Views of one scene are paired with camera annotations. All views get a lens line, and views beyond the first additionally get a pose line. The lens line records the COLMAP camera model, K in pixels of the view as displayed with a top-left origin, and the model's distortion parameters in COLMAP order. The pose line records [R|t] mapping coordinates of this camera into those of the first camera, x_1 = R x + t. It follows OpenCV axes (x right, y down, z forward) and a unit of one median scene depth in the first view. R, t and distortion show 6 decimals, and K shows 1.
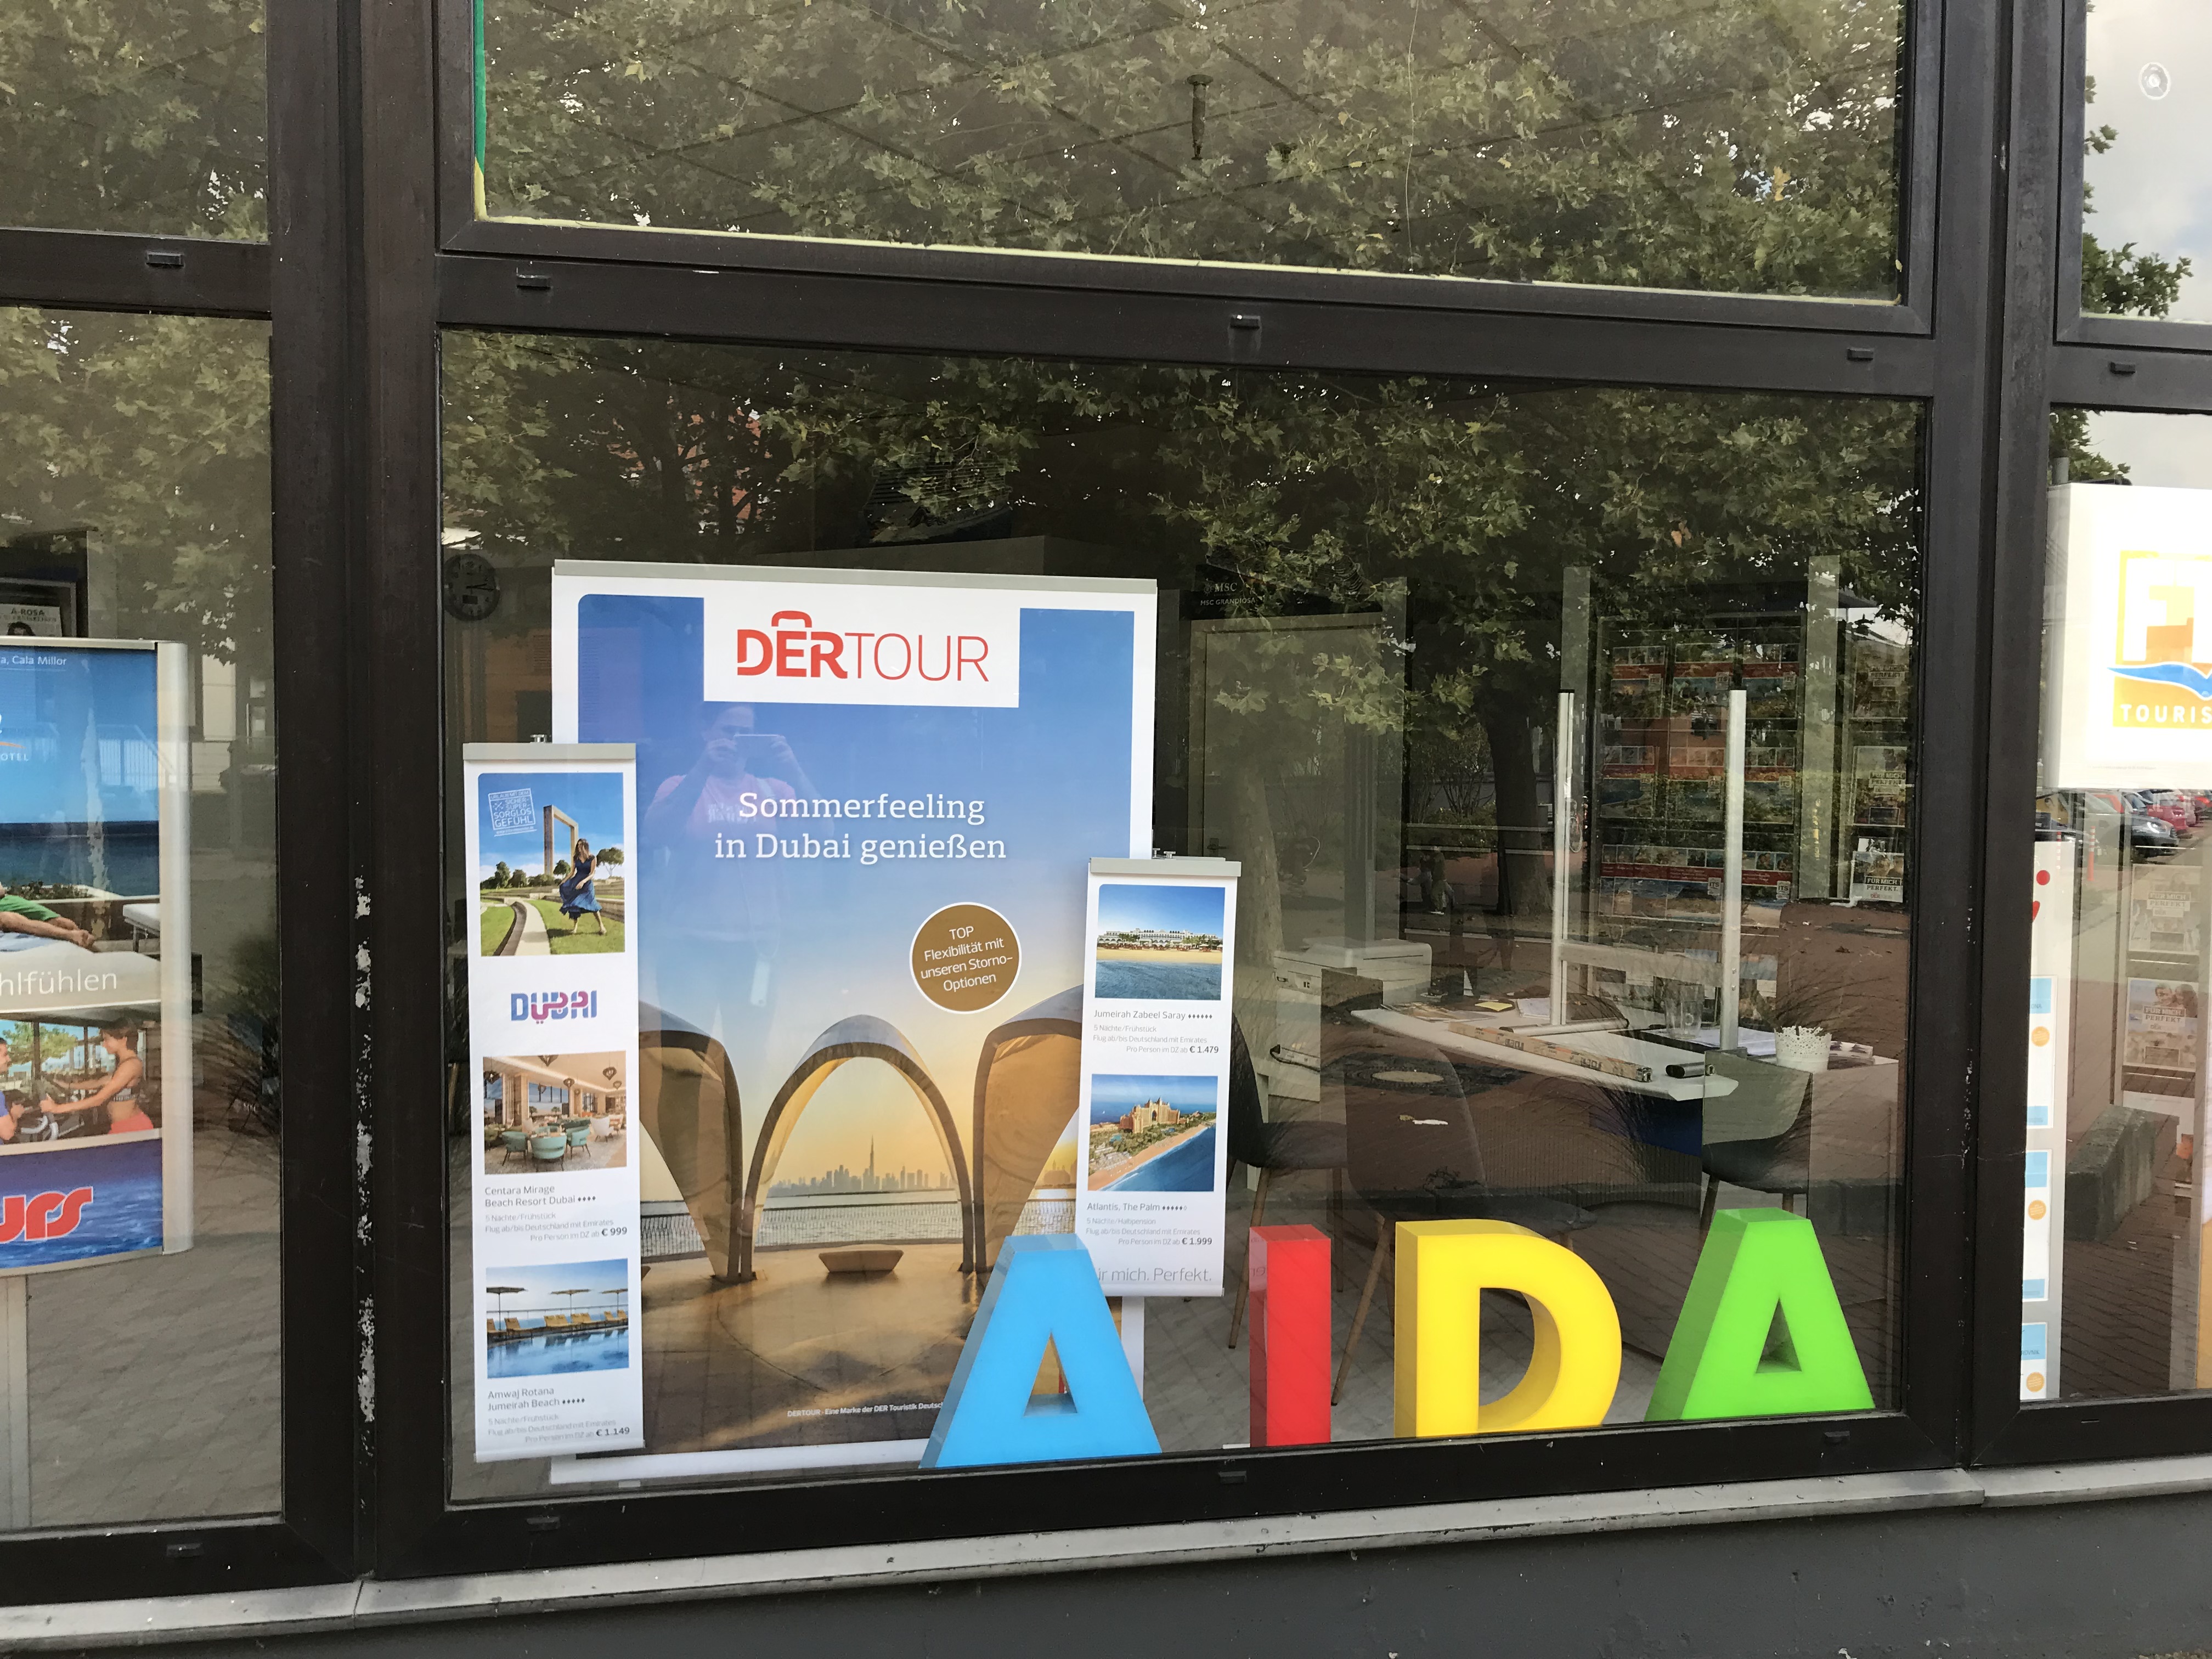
lens RADIAL K [[1787.6, 0, 1104.5], [0, 1787.6, 836.9], [0, 0, 1]] dist [0.048889, -0.072038]
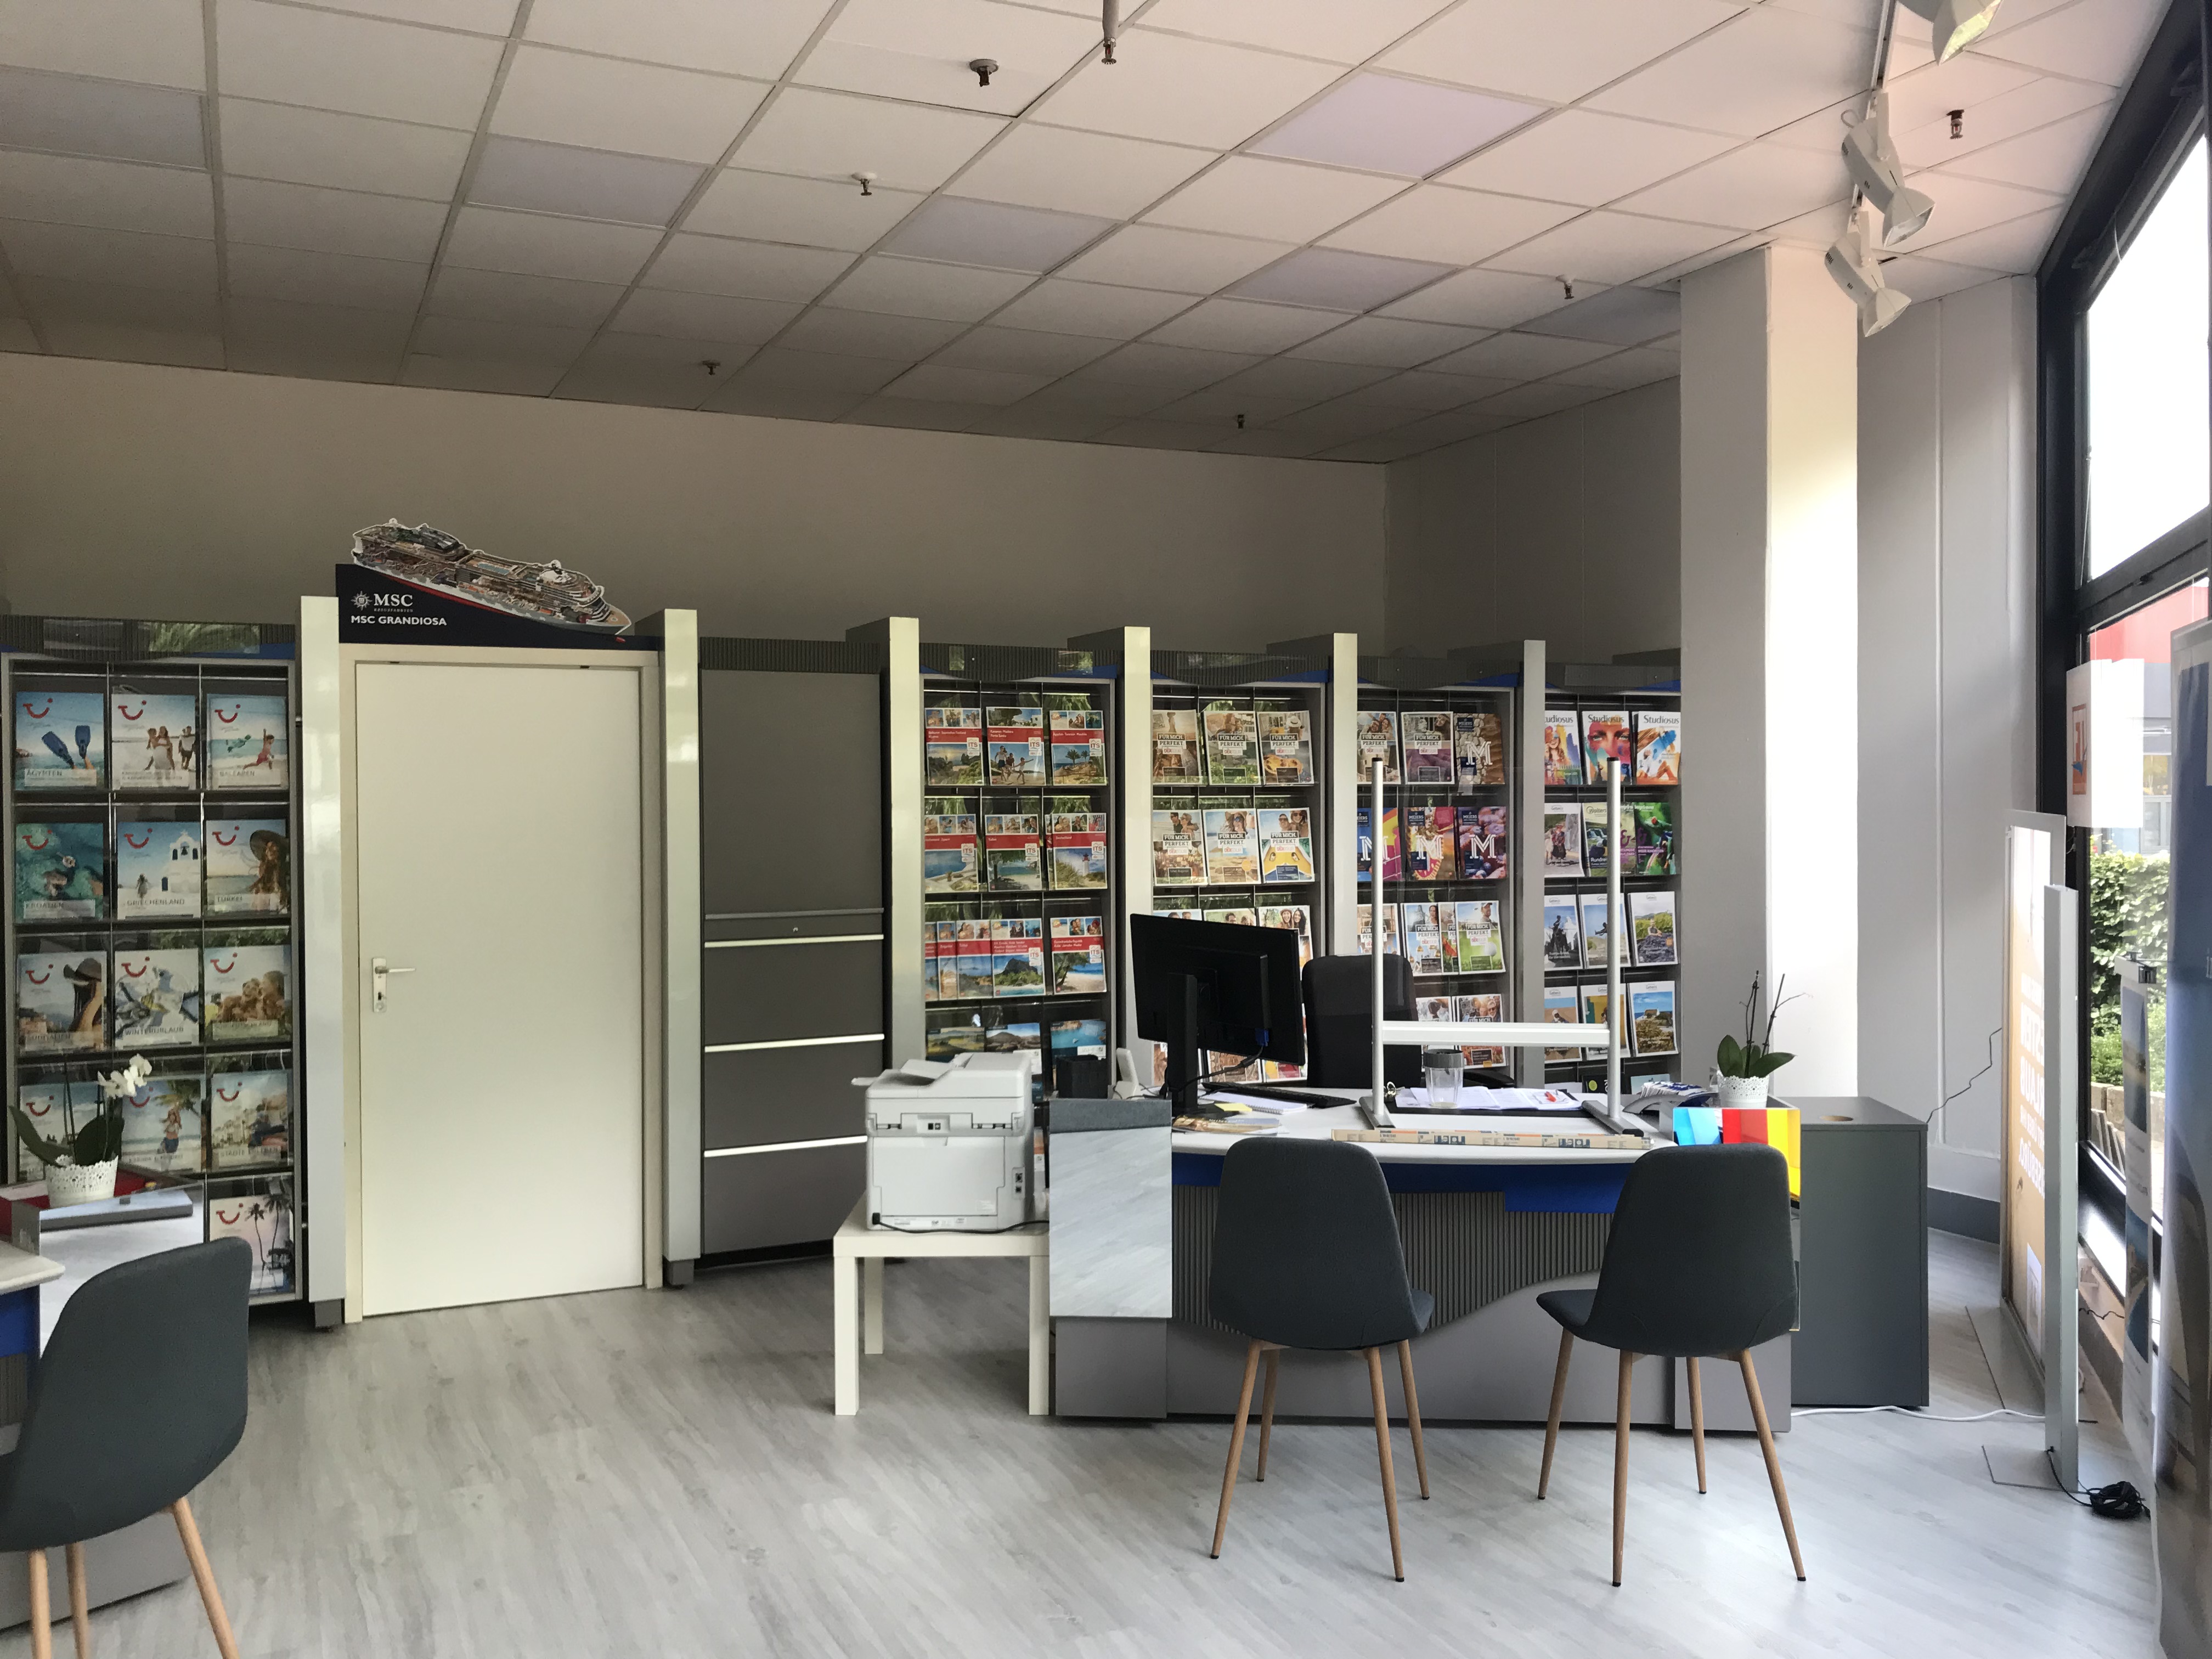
lens RADIAL K [[1787.6, 0, 1091.7], [0, 1787.6, 838.0], [0, 0, 1]] dist [0.048889, -0.072038]
pose [[0.506073, -0.032957, 0.861861, -0.985850], [0.055340, 0.998451, 0.005685, -0.084130], [-0.860713, 0.044818, 0.507113, 0.998115]]
